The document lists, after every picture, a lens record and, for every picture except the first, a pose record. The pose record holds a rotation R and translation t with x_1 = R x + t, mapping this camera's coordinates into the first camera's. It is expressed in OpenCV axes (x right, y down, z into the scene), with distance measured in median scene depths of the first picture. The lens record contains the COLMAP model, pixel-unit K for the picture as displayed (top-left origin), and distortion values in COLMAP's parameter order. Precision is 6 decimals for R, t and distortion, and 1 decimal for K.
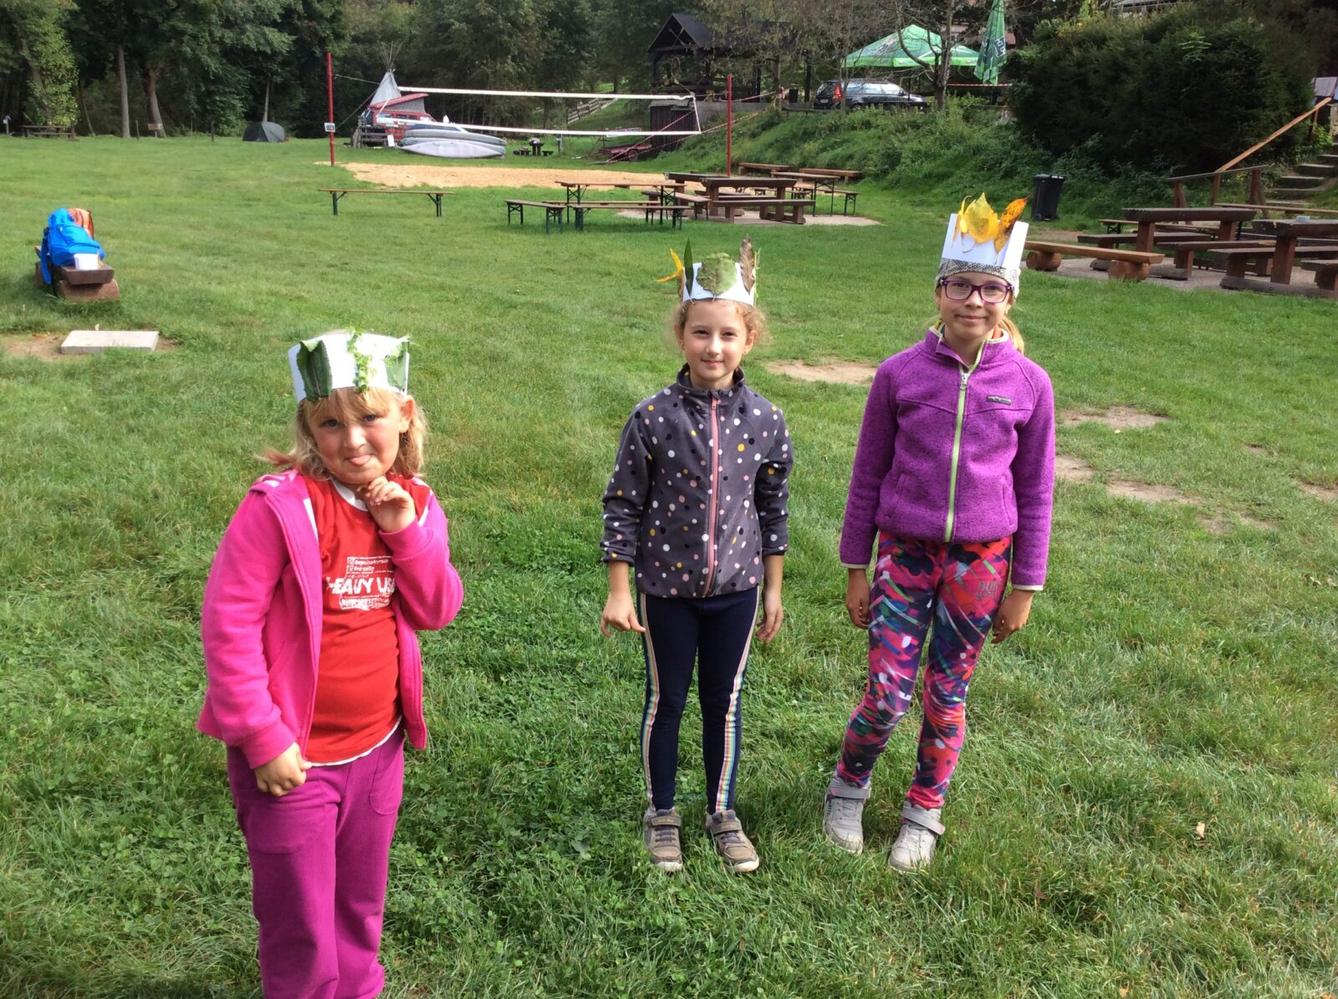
lens RADIAL K [[1212.5, 0, 669.0], [0, 1212.5, 499.5], [0, 0, 1]] dist [0.084014, -0.148214]
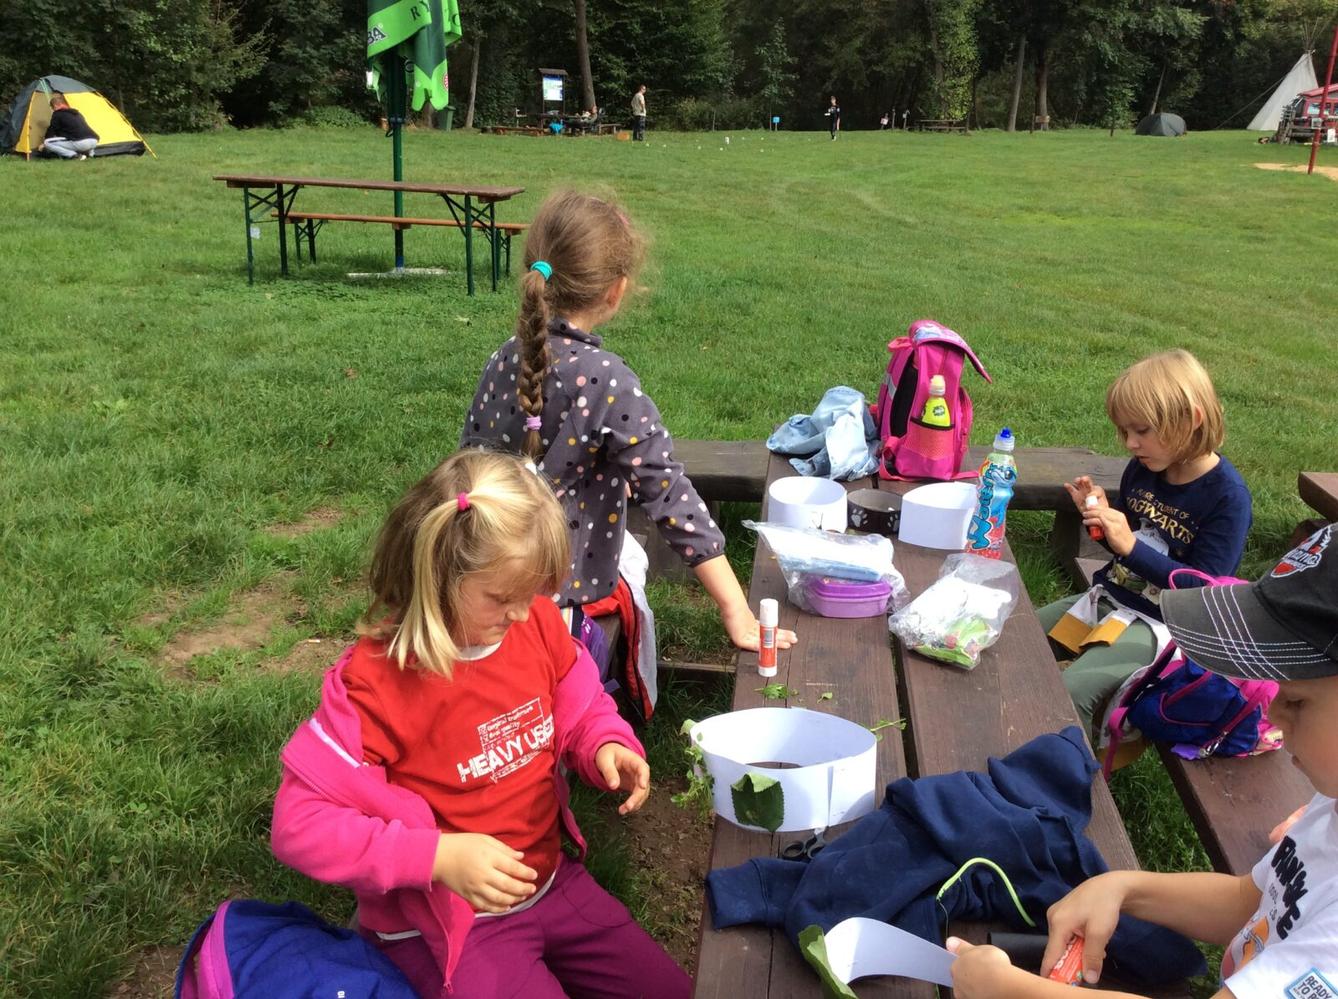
lens RADIAL K [[1199.2, 0, 672.4], [0, 1199.2, 511.0], [0, 0, 1]] dist [0.099054, -0.183353]
pose [[0.803933, 0.177959, -0.567470, -0.070742], [-0.166924, 0.983345, 0.071897, -0.029222], [0.570814, 0.036924, 0.820249, 0.086586]]
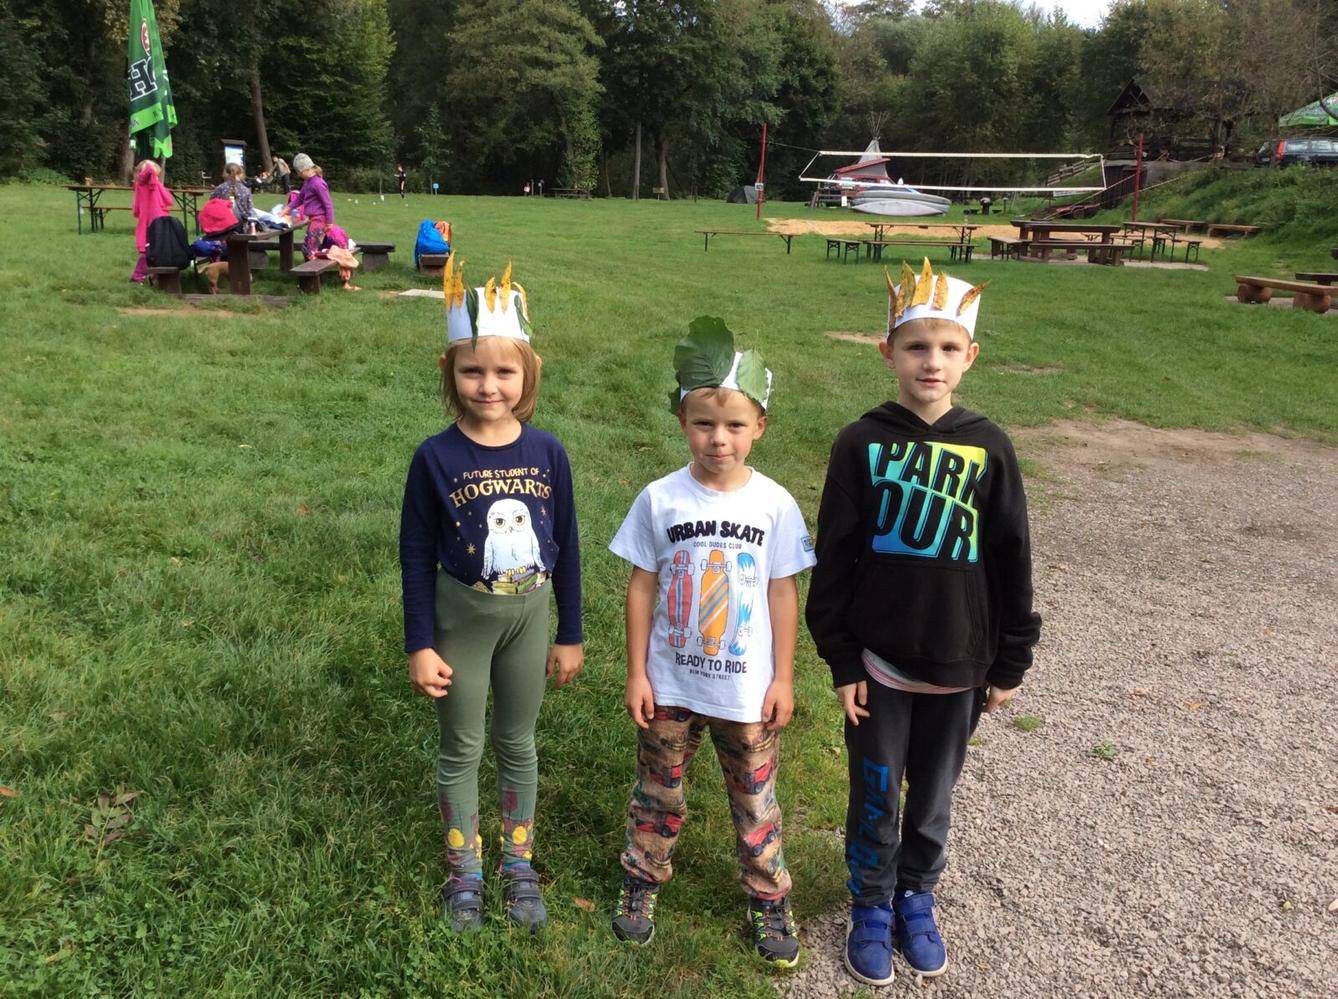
lens RADIAL K [[1199.7, 0, 658.5], [0, 1199.7, 510.6], [0, 0, 1]] dist [0.106470, -0.206145]
pose [[0.916989, 0.102714, -0.385462, 0.063186], [-0.117887, 0.992900, -0.015866, 0.019340], [0.381095, 0.059990, 0.922587, -0.048564]]
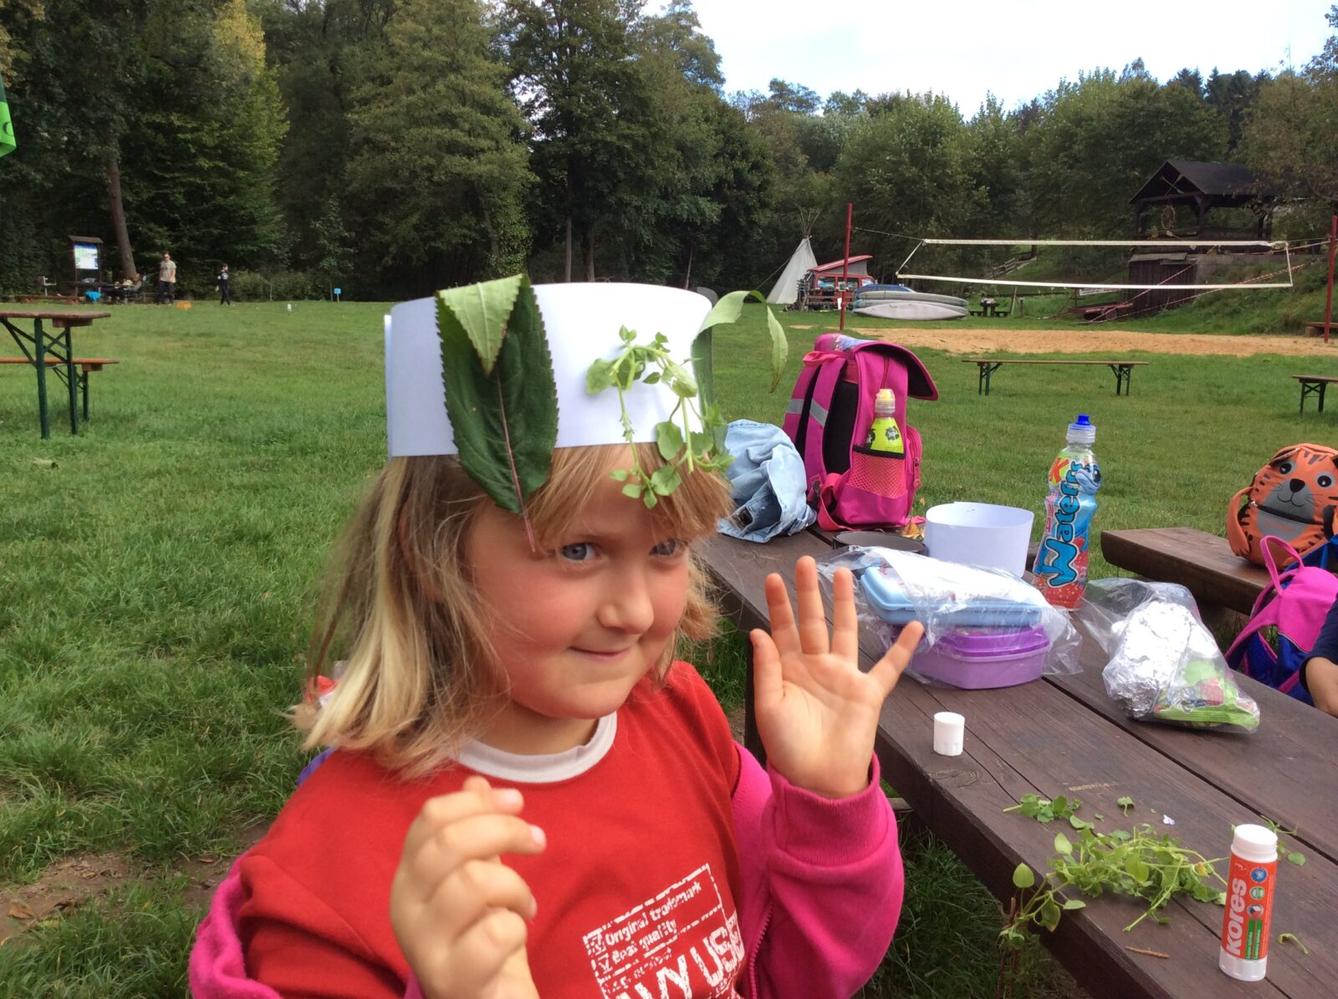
lens RADIAL K [[1199.2, 0, 672.4], [0, 1199.2, 511.0], [0, 0, 1]] dist [0.099054, -0.183353]
pose [[0.960610, 0.039329, -0.275102, -0.084472], [-0.071220, 0.991714, -0.106912, -0.025275], [0.268617, 0.122294, 0.955452, 0.094206]]
